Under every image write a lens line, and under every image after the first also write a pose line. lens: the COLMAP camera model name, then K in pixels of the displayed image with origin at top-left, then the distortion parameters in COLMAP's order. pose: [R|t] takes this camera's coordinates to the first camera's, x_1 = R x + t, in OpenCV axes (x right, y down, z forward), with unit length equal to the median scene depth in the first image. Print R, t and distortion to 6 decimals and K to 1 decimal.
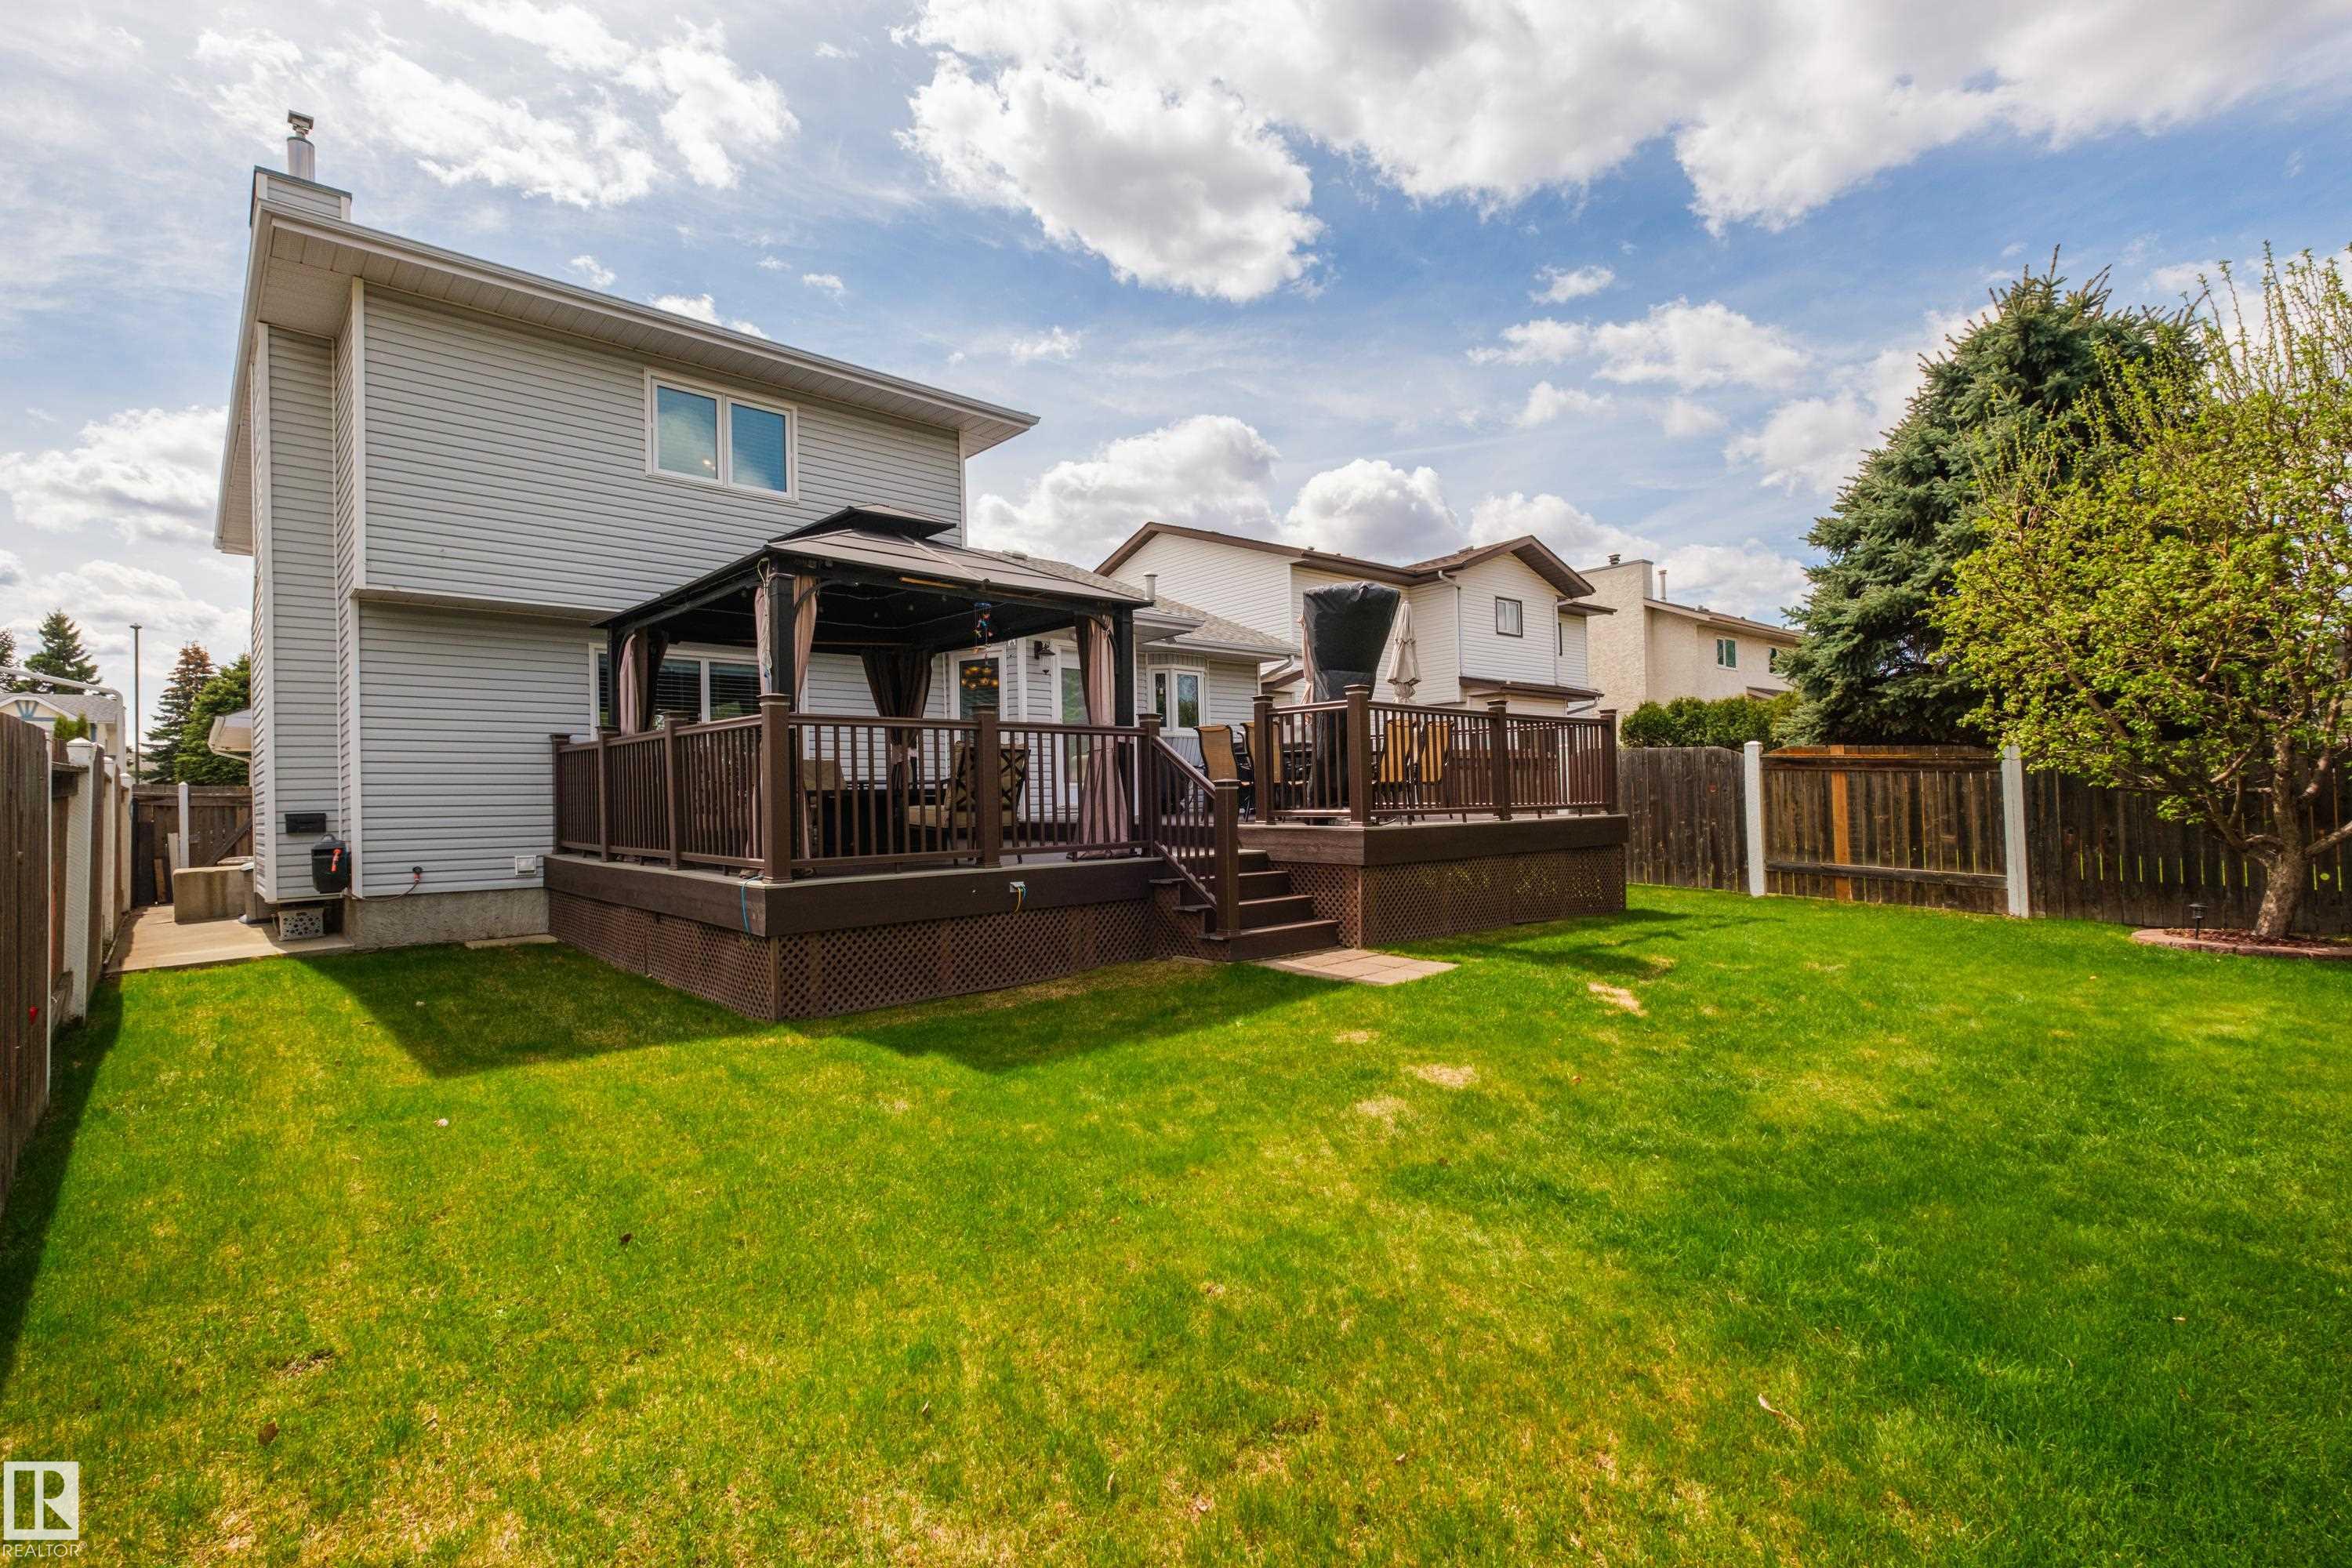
lens RADIAL K [[1043.1, 0, 1147.7], [0, 1043.1, 768.4], [0, 0, 1]] dist [0.014333, -0.003458]
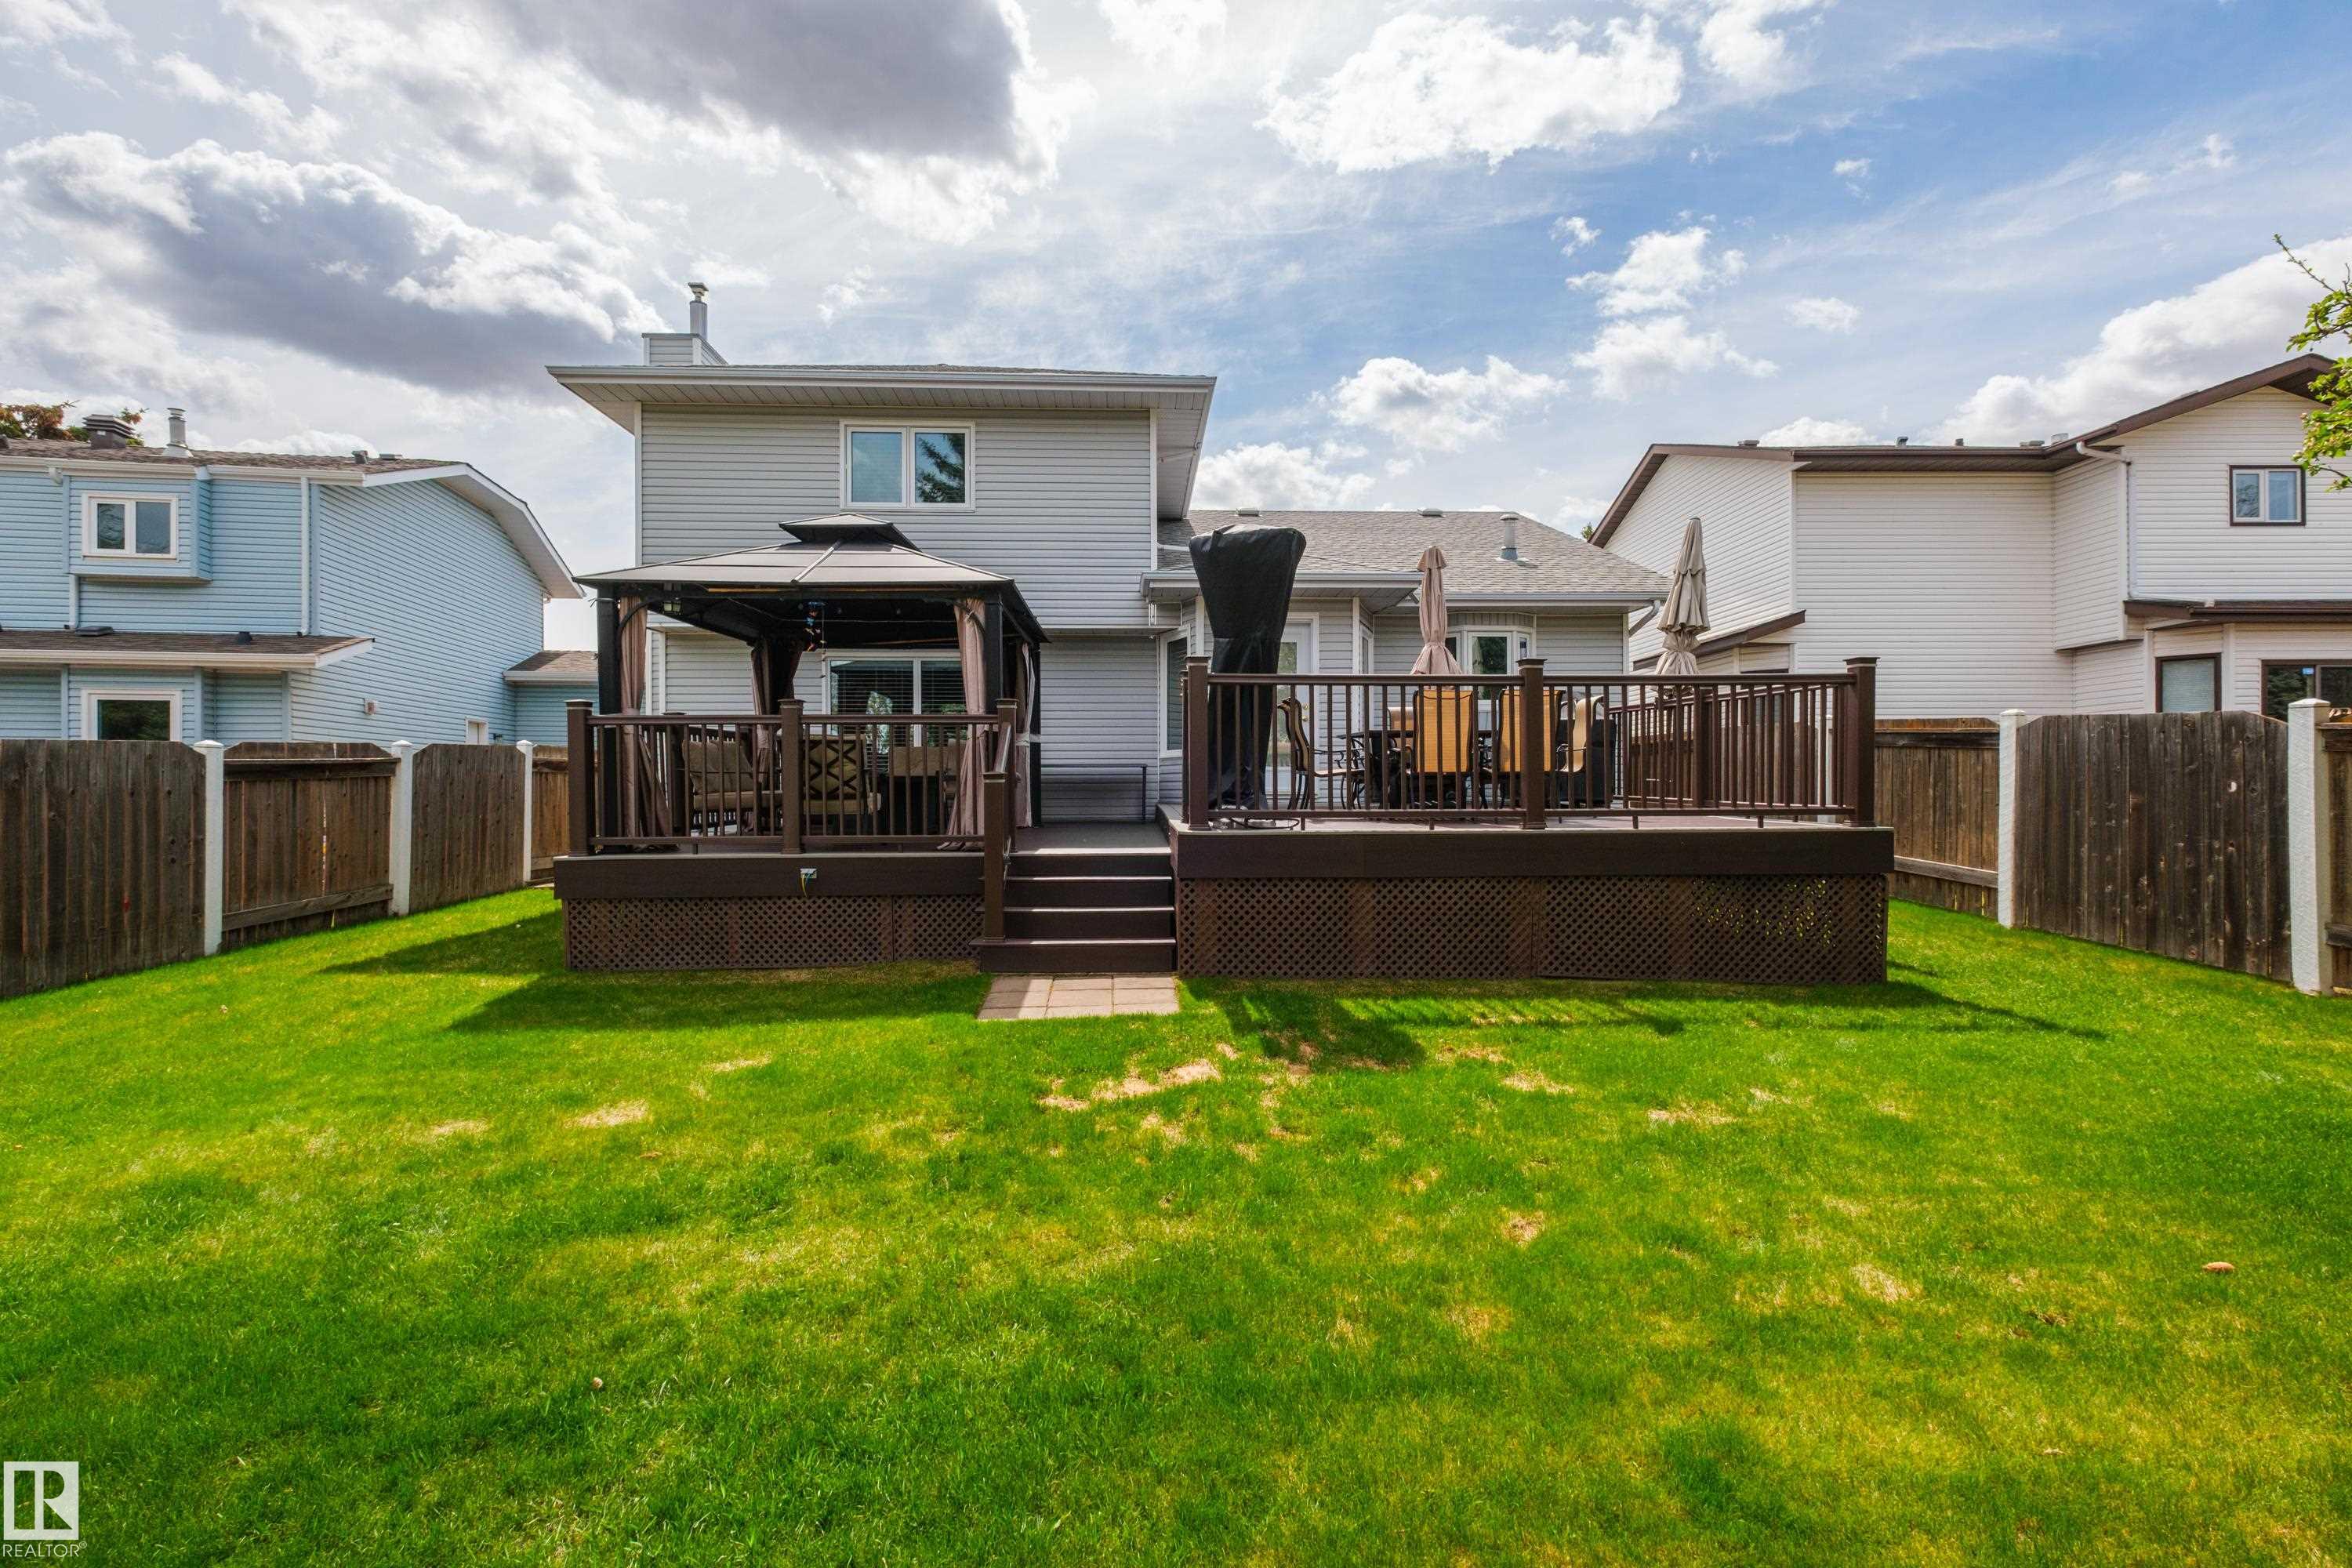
lens RADIAL K [[1043.1, 0, 1167.2], [0, 1043.1, 773.2], [0, 0, 1]] dist [0.014333, -0.003458]
pose [[0.788840, 0.011925, -0.614483, 0.533154], [0.007155, 0.999566, 0.028582, -0.008890], [0.614557, -0.026943, 0.788412, 0.267101]]
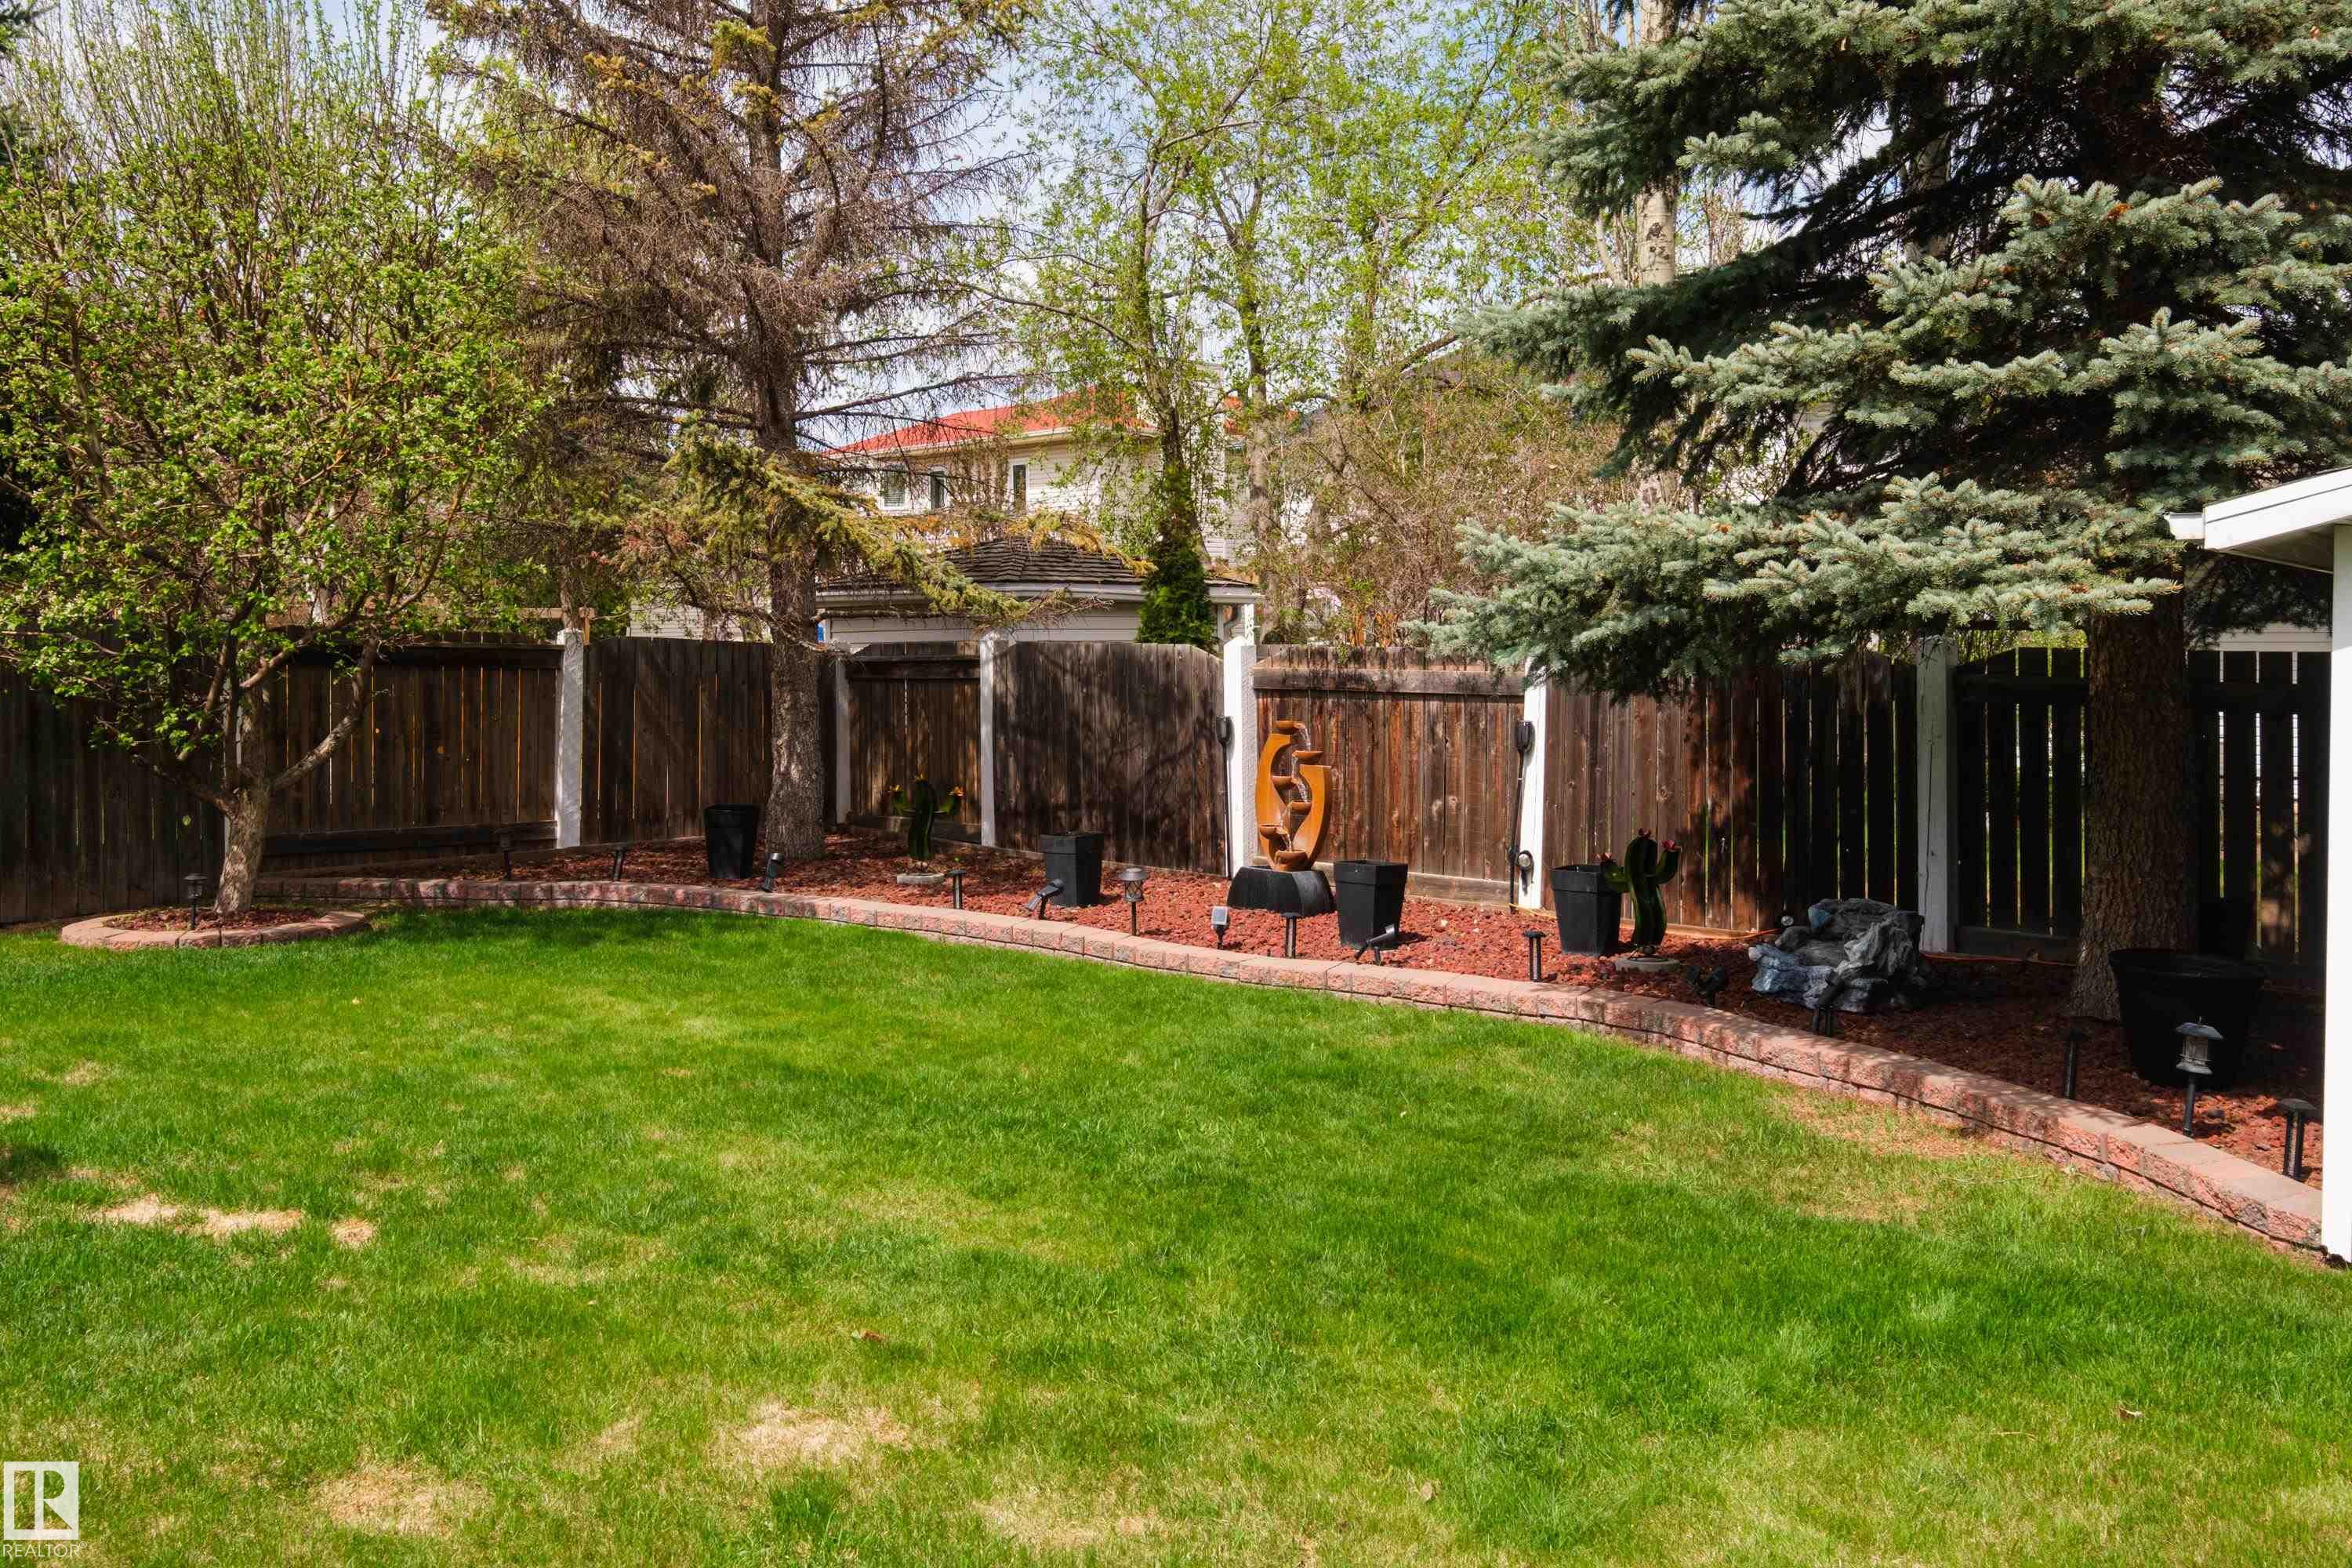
lens RADIAL K [[2038.6, 0, 1119.1], [0, 2038.6, 594.1], [0, 0, 1]] dist [-0.004720, 0.009356]
pose [[-0.087250, 0.040258, 0.995373, -0.237318], [-0.022516, 0.998848, -0.042372, -0.002335], [-0.995932, -0.026108, -0.086243, 0.430148]]
